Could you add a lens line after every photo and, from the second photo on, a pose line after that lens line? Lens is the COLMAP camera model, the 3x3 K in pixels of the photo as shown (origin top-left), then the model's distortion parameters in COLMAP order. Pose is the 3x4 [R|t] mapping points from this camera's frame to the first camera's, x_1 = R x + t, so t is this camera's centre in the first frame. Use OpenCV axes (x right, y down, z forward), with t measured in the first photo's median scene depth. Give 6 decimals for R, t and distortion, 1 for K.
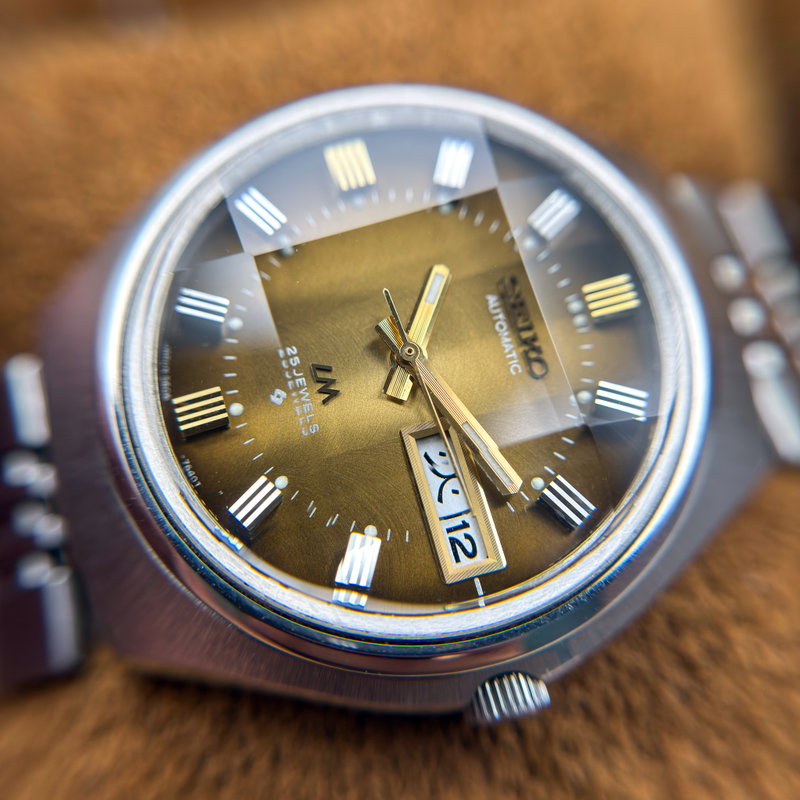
lens RADIAL K [[955.6, 0, 402.1], [0, 955.6, 404.4], [0, 0, 1]] dist [0.694483, 0.000000]
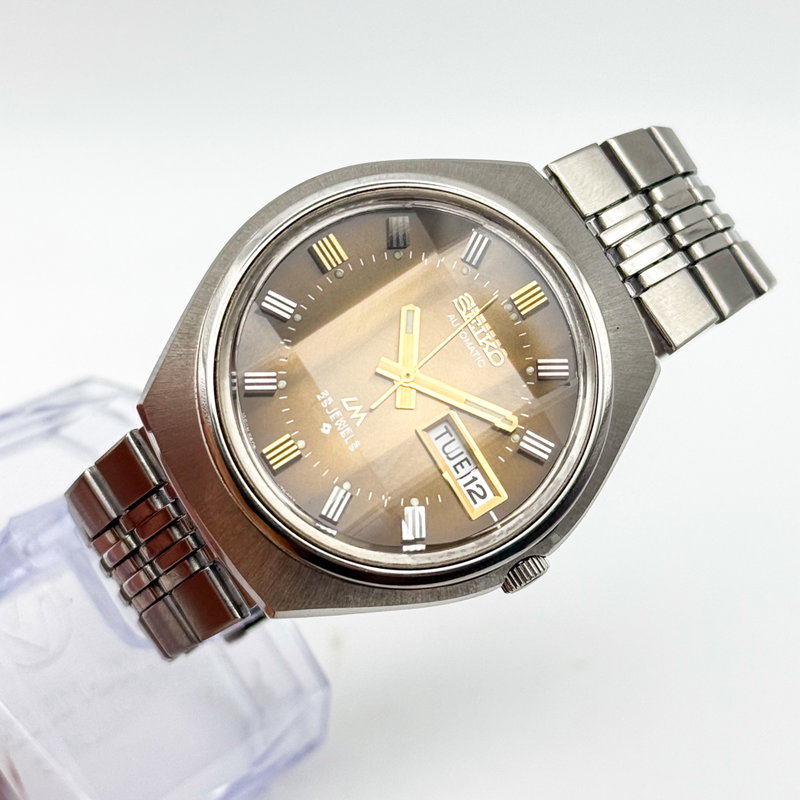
lens RADIAL K [[2206.0, 0, 396.5], [0, 2206.0, 396.0], [0, 0, 1]] dist [0.217616, 0.000000]
pose [[0.961998, -0.268105, 0.051763, -0.182657], [0.255506, 0.950710, 0.175691, -0.594914], [-0.096315, -0.155788, 0.983084, -2.185958]]
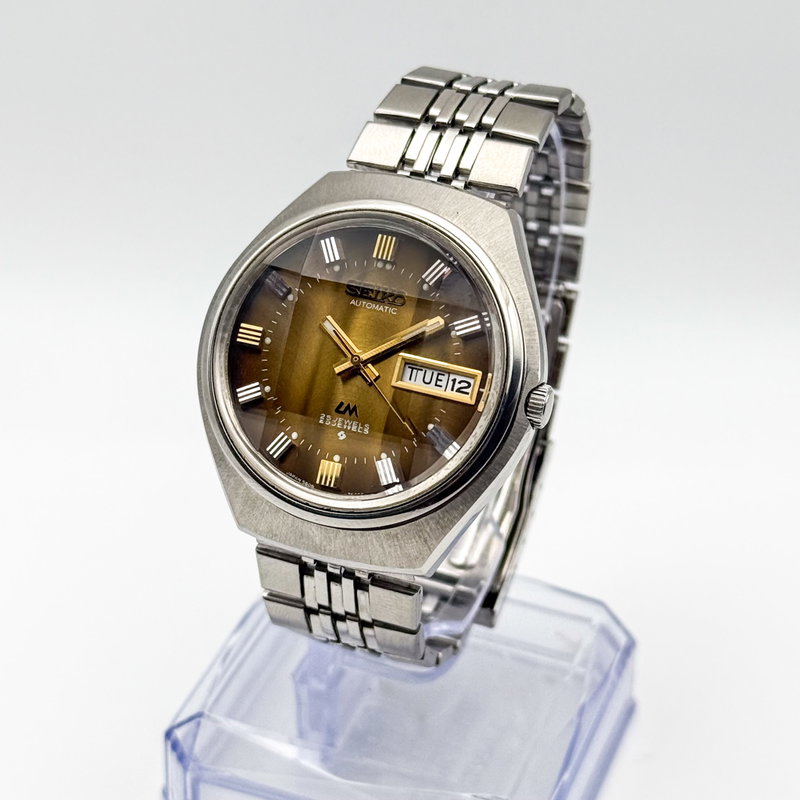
lens RADIAL K [[2206.0, 0, 394.6], [0, 2206.0, 397.9], [0, 0, 1]] dist [0.217616, 0.000000]
pose [[0.491842, -0.869000, -0.054136, 0.201469], [0.869966, 0.493011, -0.009988, 0.083634], [0.035370, -0.042184, 0.998484, -3.061275]]
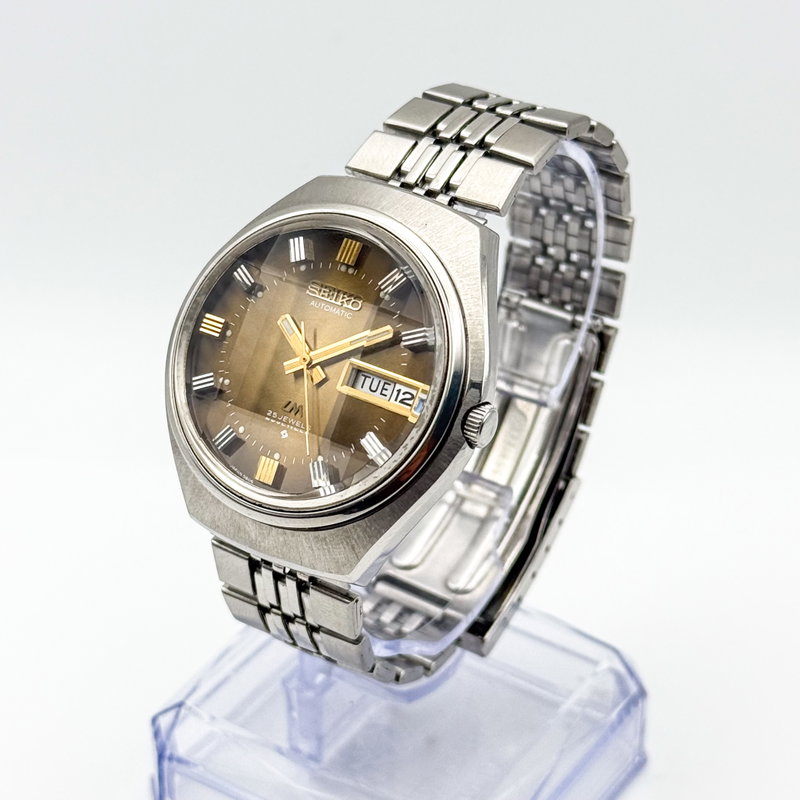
lens RADIAL K [[2206.0, 0, 398.1], [0, 2206.0, 407.9], [0, 0, 1]] dist [0.217616, 0.000000]
pose [[0.567675, -0.813179, -0.128395, 0.554602], [0.795683, 0.581973, -0.167916, 0.815619], [0.211269, -0.006840, 0.977404, -2.948133]]
